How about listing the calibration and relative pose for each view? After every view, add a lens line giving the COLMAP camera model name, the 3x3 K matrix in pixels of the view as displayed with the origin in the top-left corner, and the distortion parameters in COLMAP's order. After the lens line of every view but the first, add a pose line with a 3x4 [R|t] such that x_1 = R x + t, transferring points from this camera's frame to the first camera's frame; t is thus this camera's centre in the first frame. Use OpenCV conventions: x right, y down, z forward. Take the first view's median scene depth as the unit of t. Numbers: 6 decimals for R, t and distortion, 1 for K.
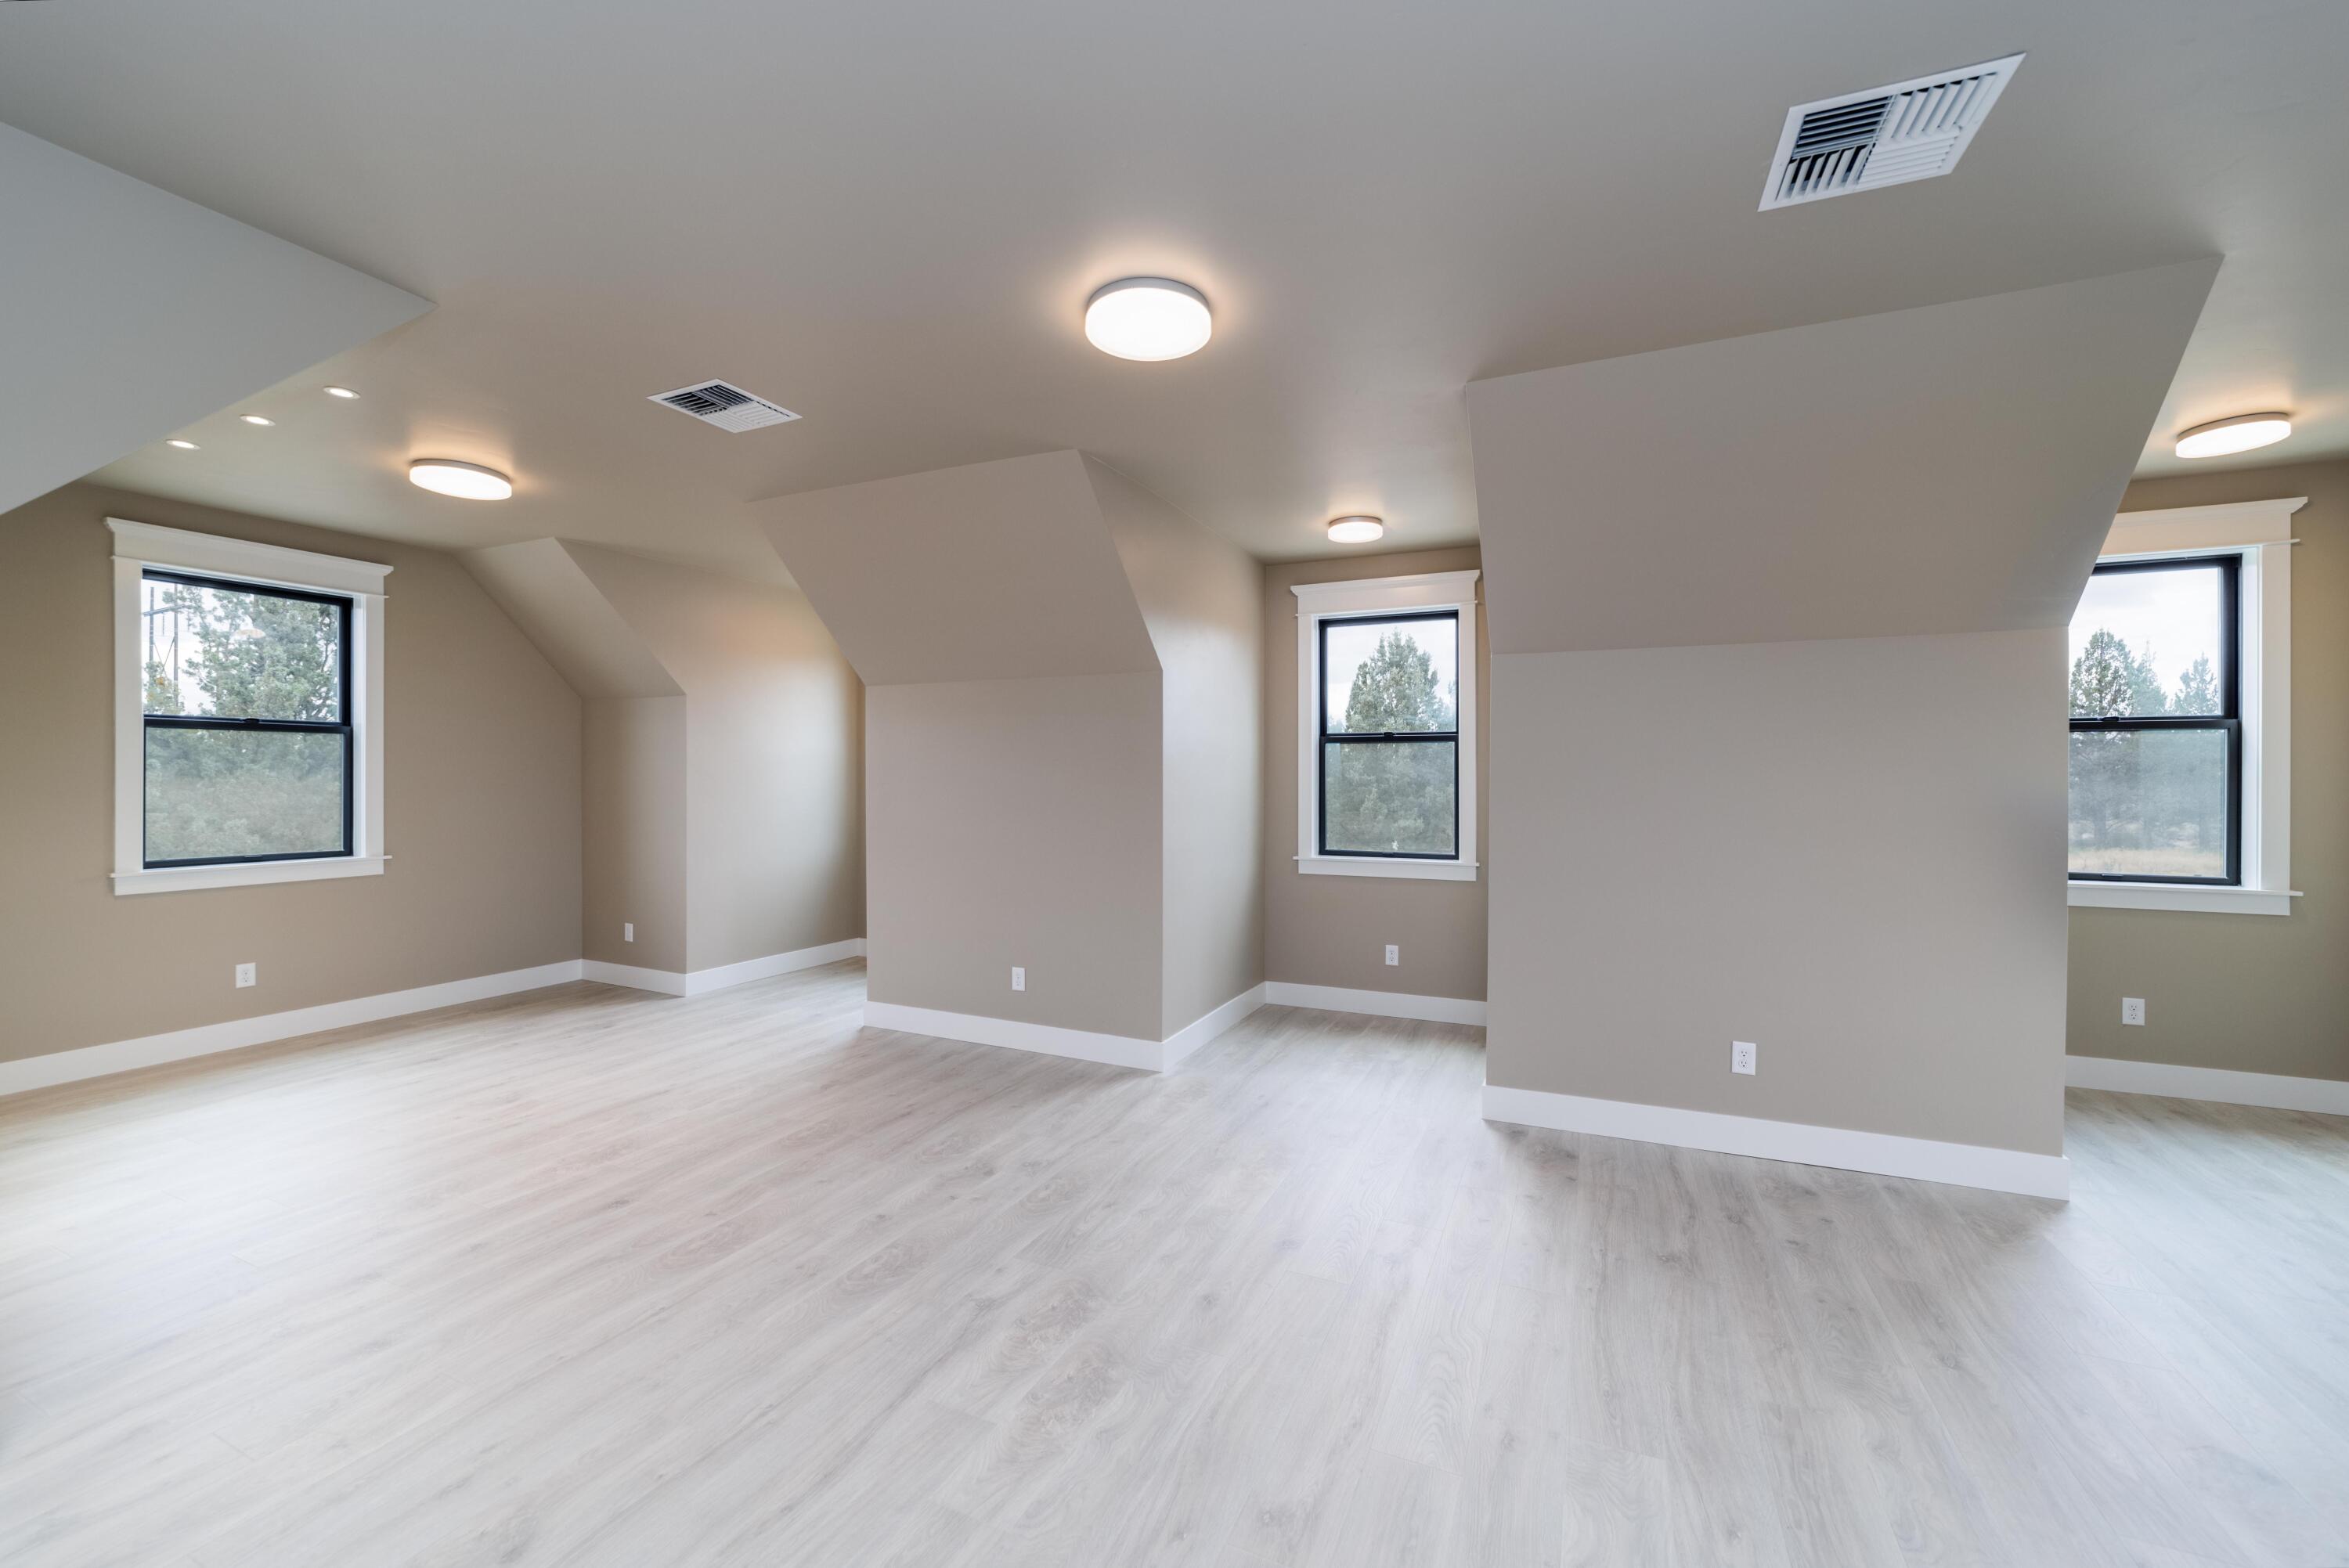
lens RADIAL K [[914.6, 0, 1174.1], [0, 914.6, 789.8], [0, 0, 1]] dist [-0.027094, 0.009043]
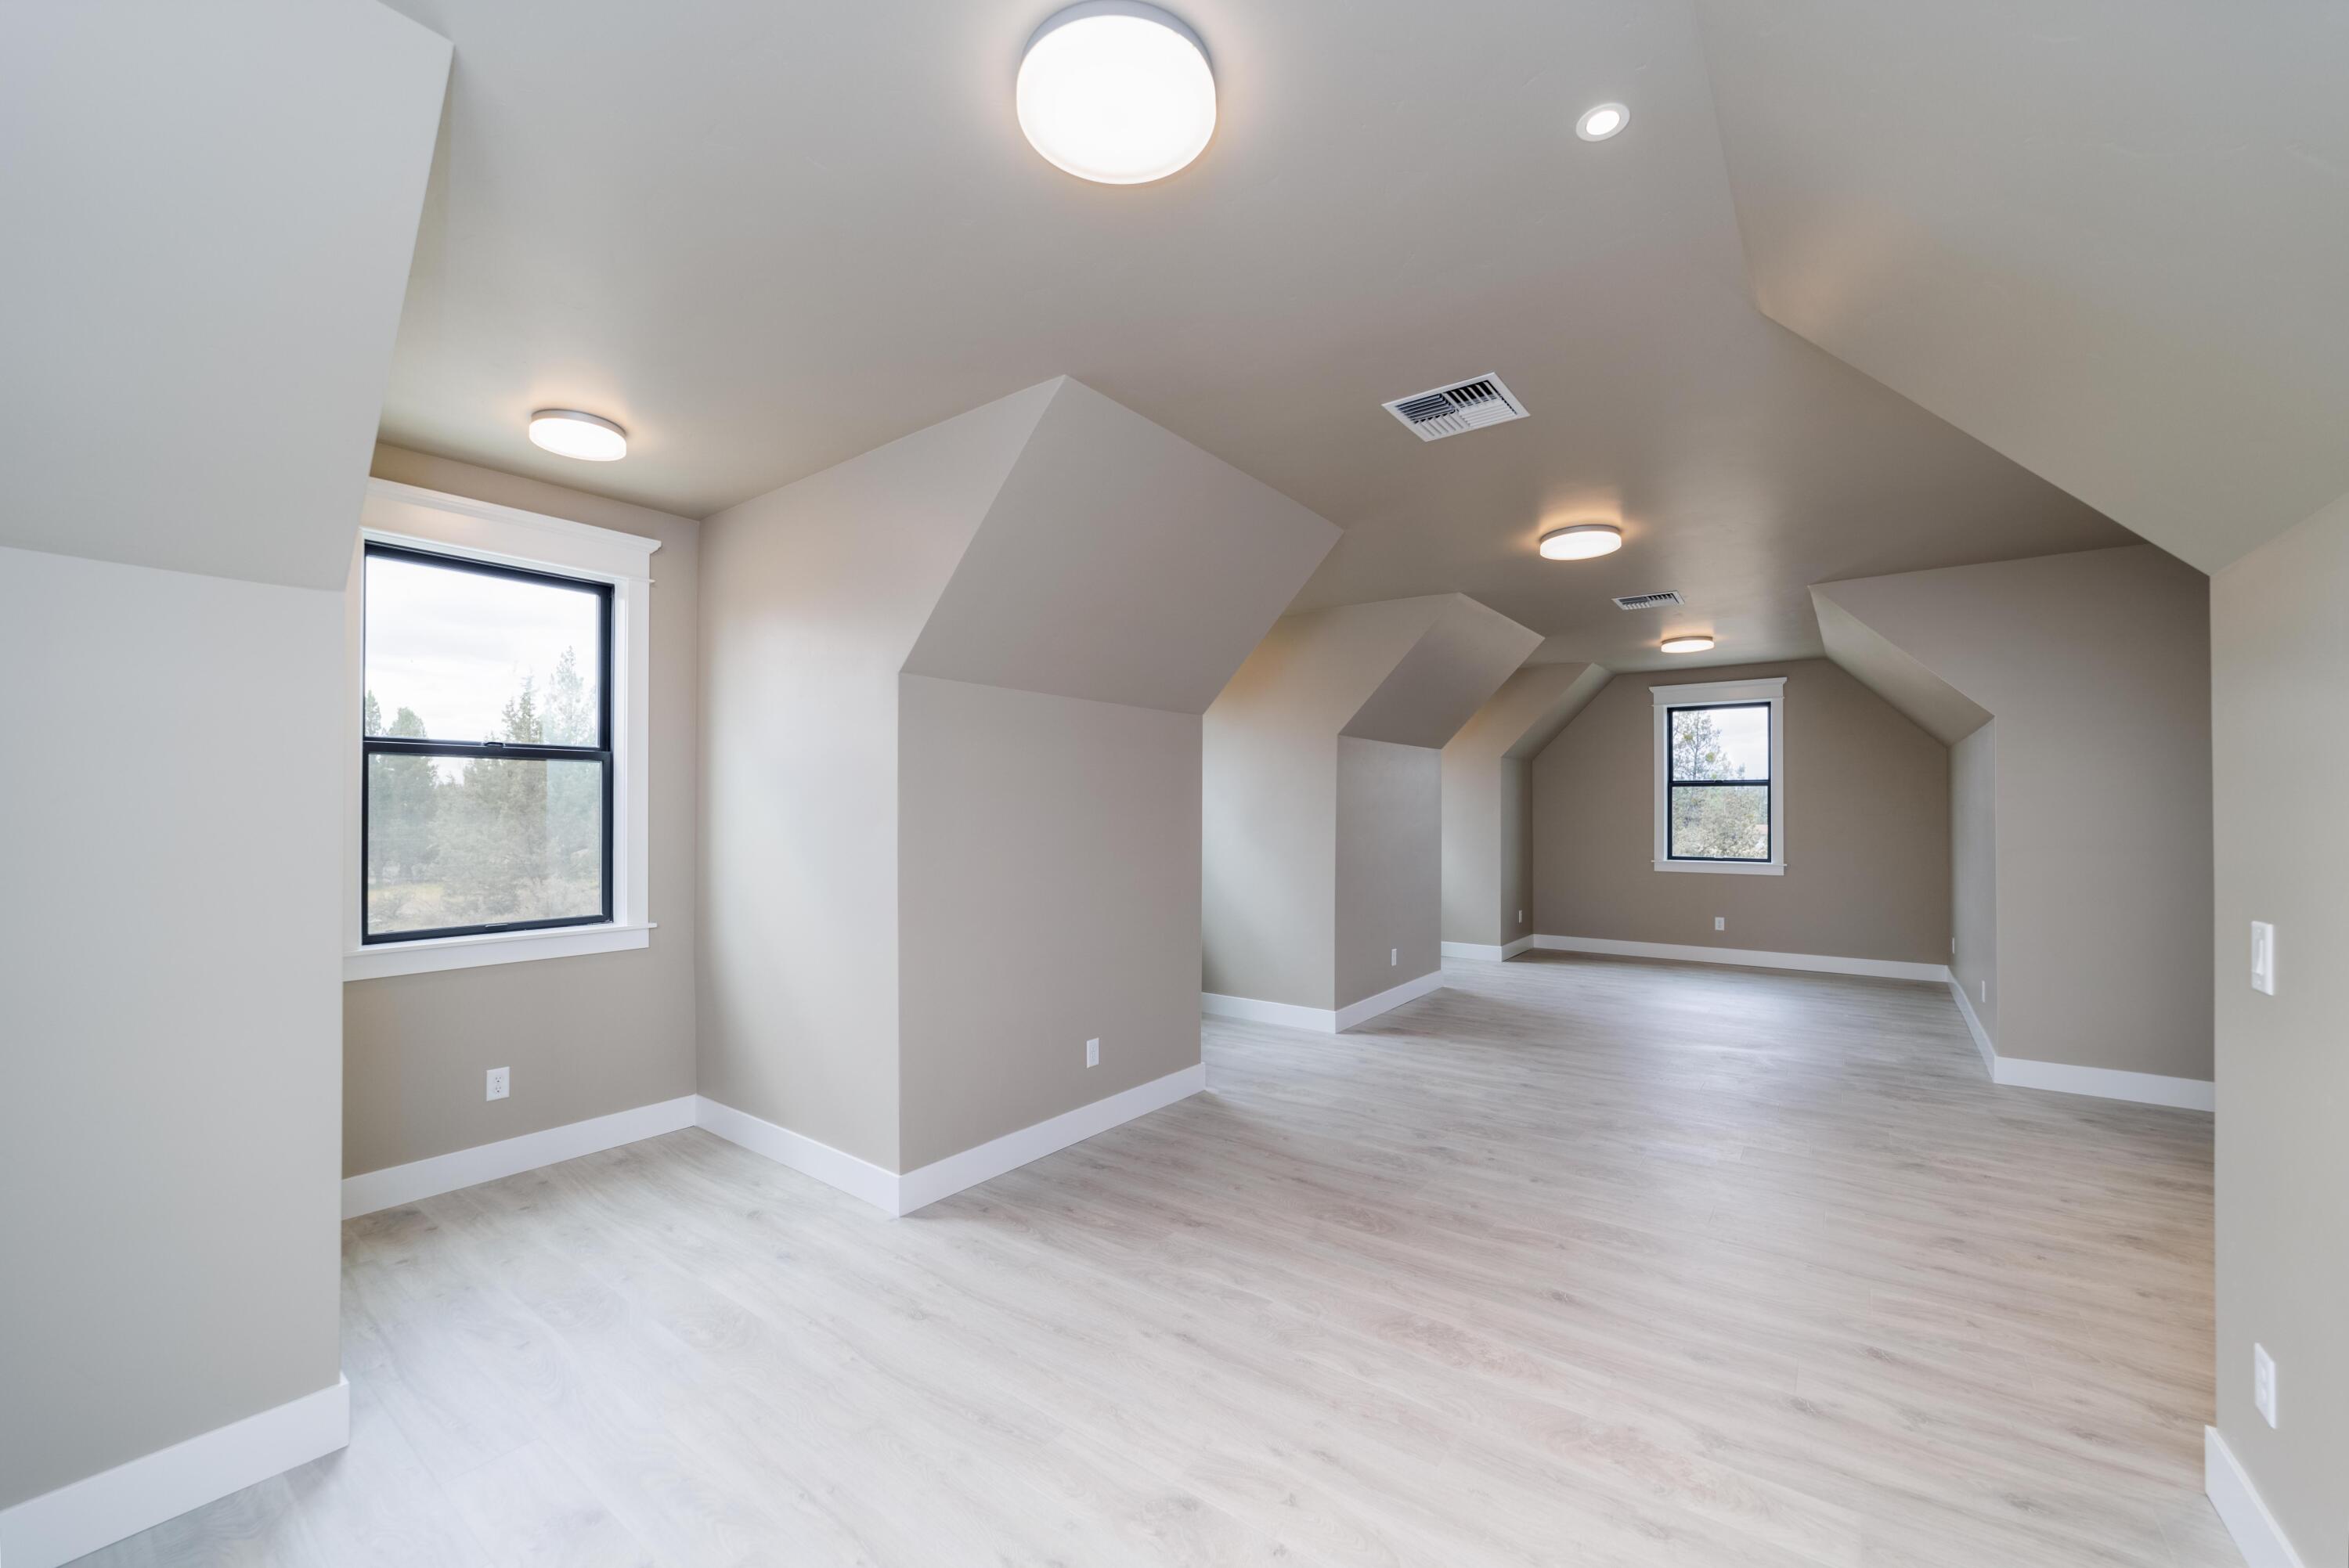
lens RADIAL K [[914.6, 0, 1174.1], [0, 914.6, 789.8], [0, 0, 1]] dist [-0.027094, 0.009043]
pose [[0.216815, 0.017402, 0.976058, -1.431330], [0.014198, 0.999679, -0.020976, -0.028813], [-0.976110, 0.018406, 0.216498, 1.059369]]
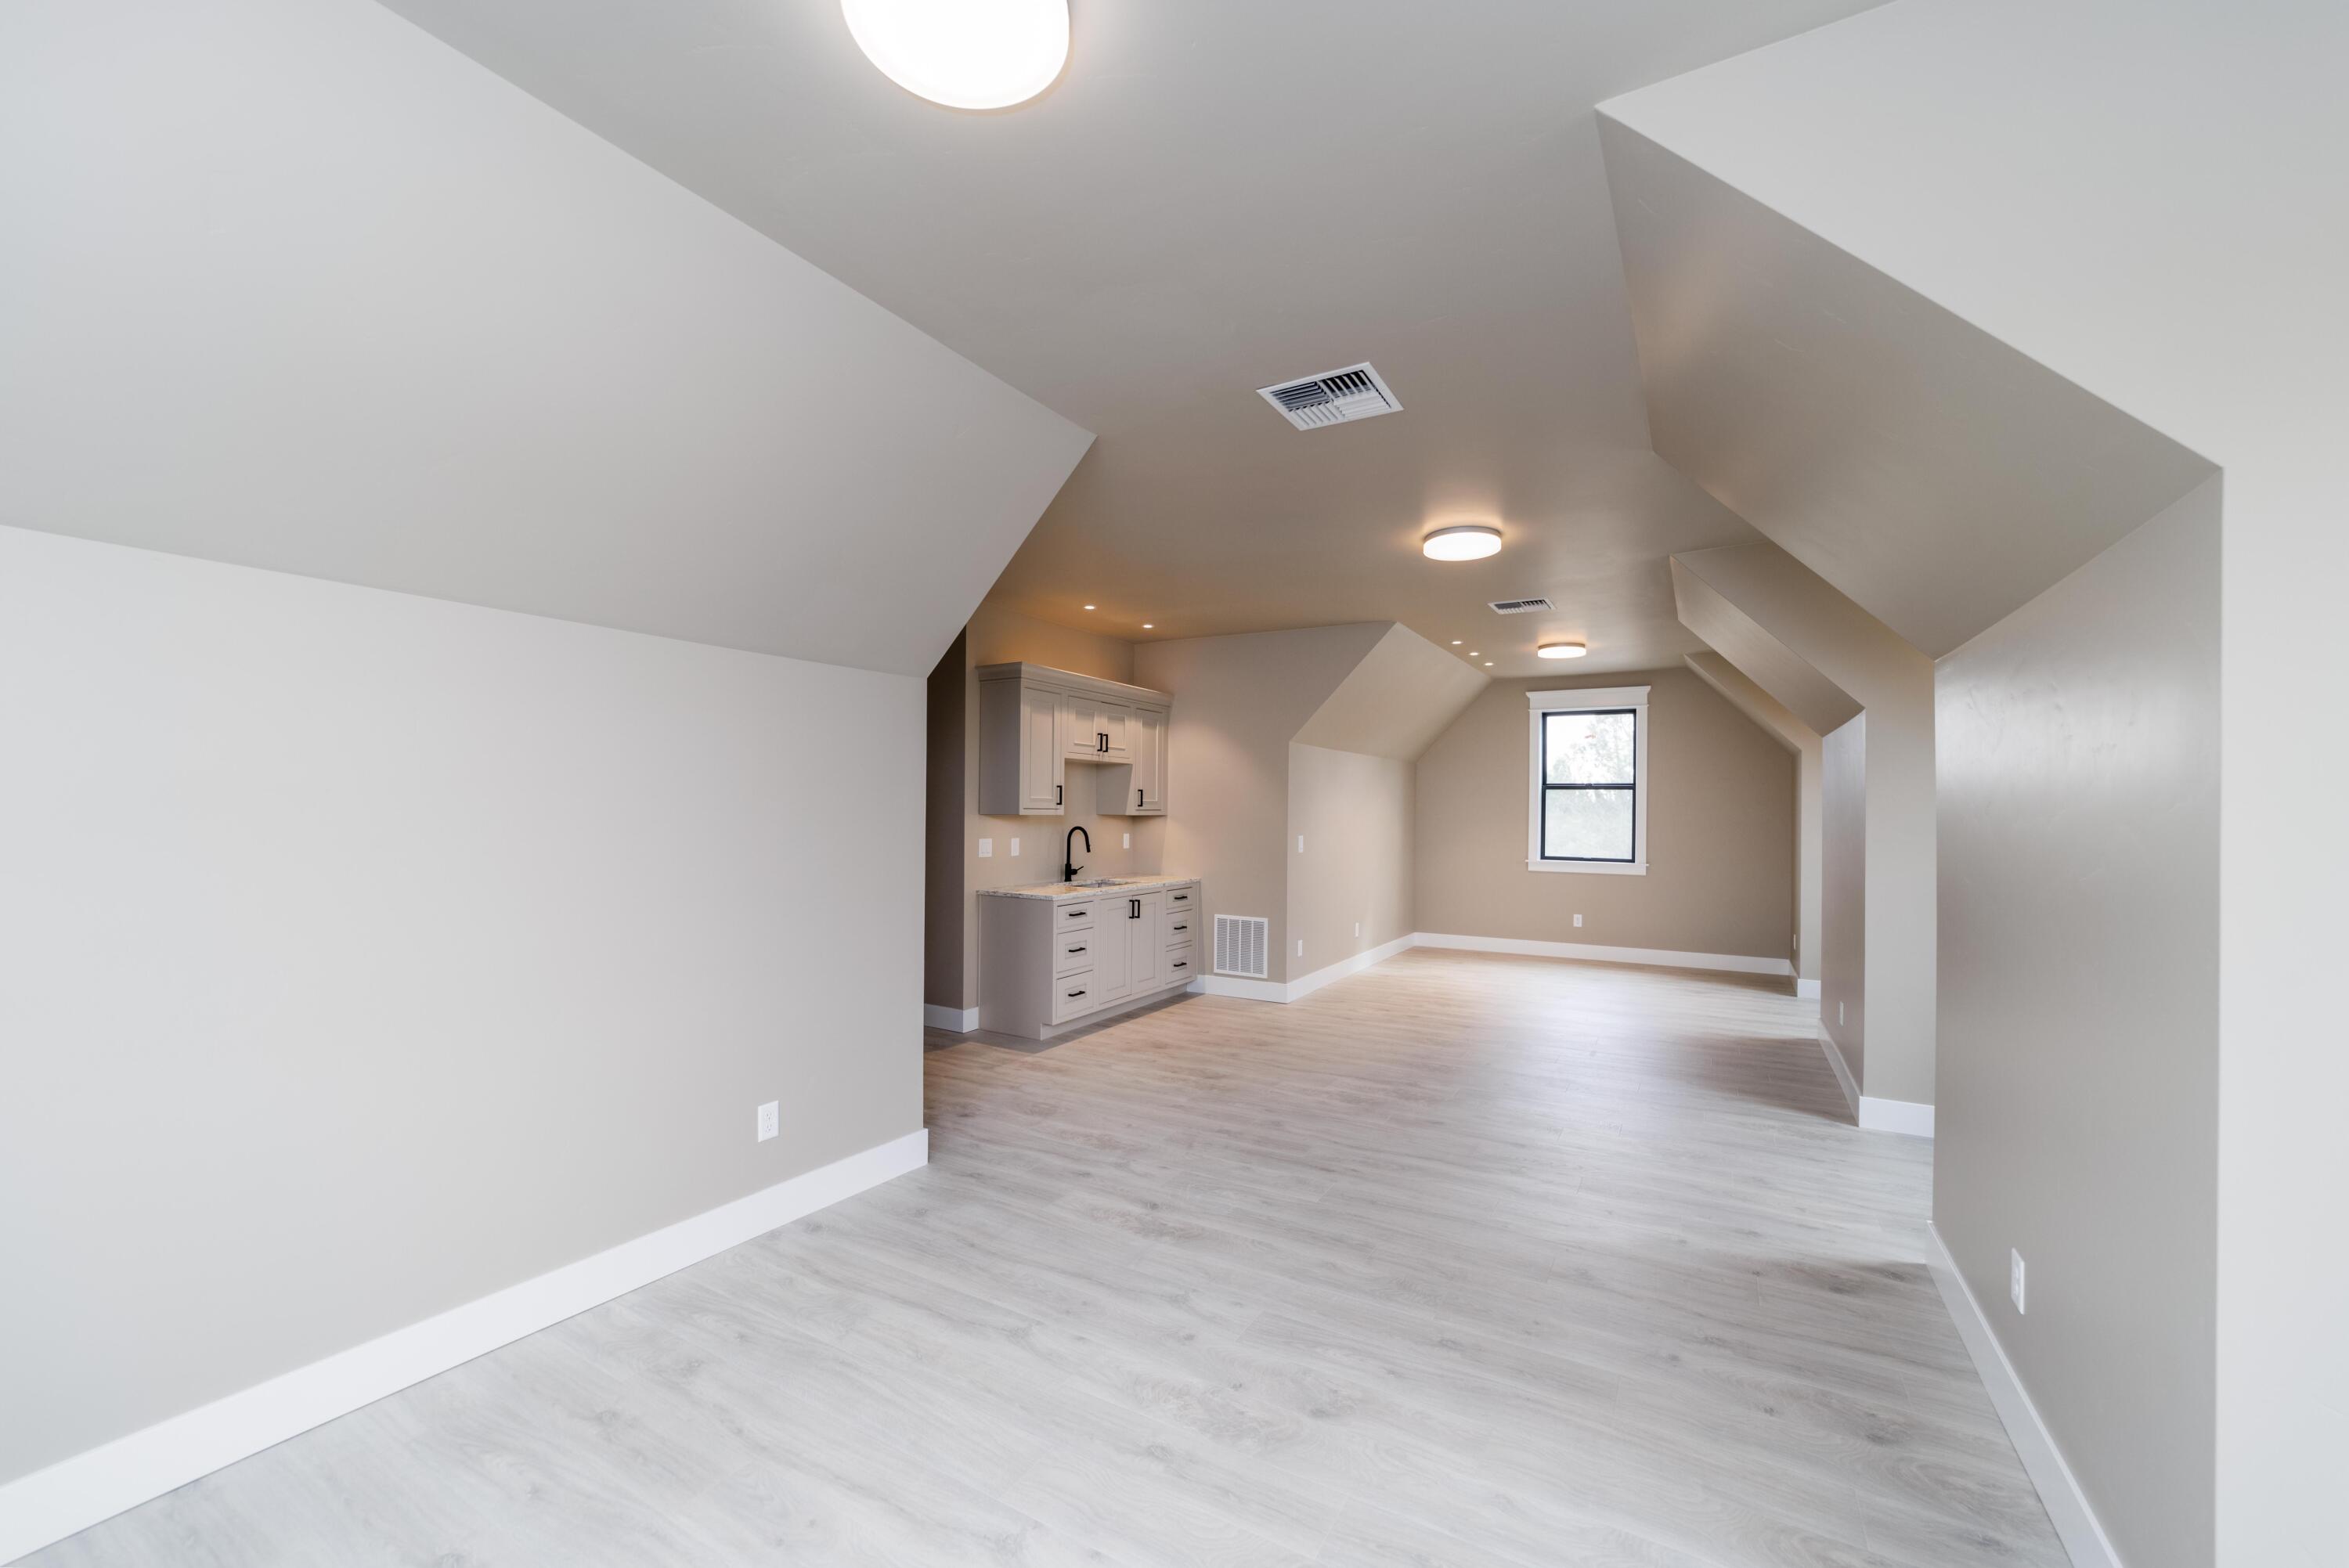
lens RADIAL K [[918.5, 0, 1173.3], [0, 918.5, 804.7], [0, 0, 1]] dist [-0.027788, 0.009362]
pose [[-0.104160, -0.007554, -0.994532, 1.325652], [-0.022933, 0.999724, -0.005191, -0.007415], [0.994296, 0.022267, -0.104304, 0.500444]]
